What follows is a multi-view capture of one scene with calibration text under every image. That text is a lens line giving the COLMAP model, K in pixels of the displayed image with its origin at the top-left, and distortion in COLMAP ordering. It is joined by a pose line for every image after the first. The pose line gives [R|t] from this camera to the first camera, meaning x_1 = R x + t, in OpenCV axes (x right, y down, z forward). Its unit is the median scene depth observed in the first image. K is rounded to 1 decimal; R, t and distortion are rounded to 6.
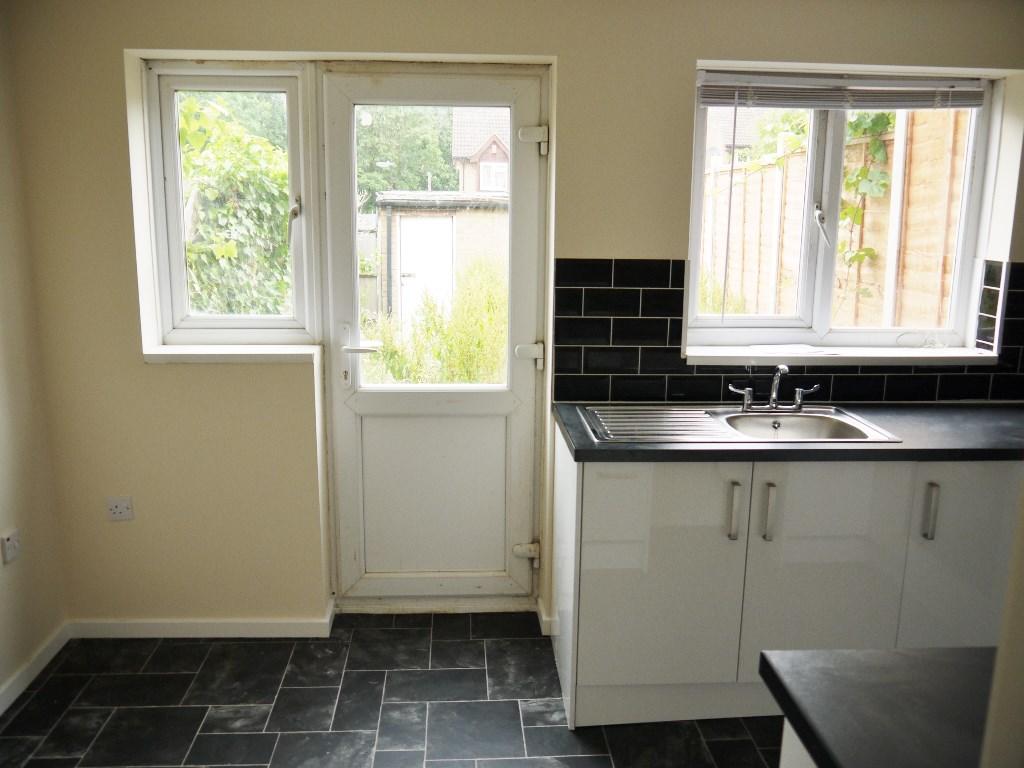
lens RADIAL K [[869.7, 0, 512.0], [0, 869.7, 384.0], [0, 0, 1]] dist [-0.009303, -0.004003]
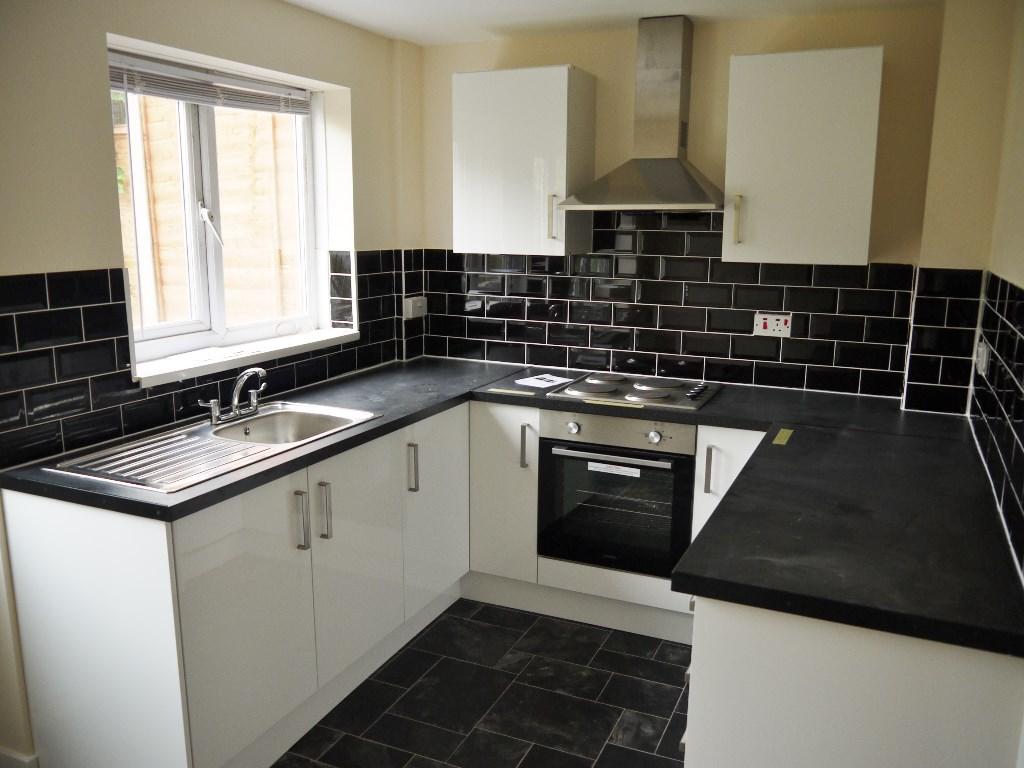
lens RADIAL K [[869.7, 0, 512.0], [0, 869.7, 384.0], [0, 0, 1]] dist [-0.009303, -0.004003]
pose [[0.464667, -0.180465, 0.866901, -0.371562], [0.174272, 0.978502, 0.110286, -0.056644], [-0.868167, 0.099830, 0.486128, 0.256898]]
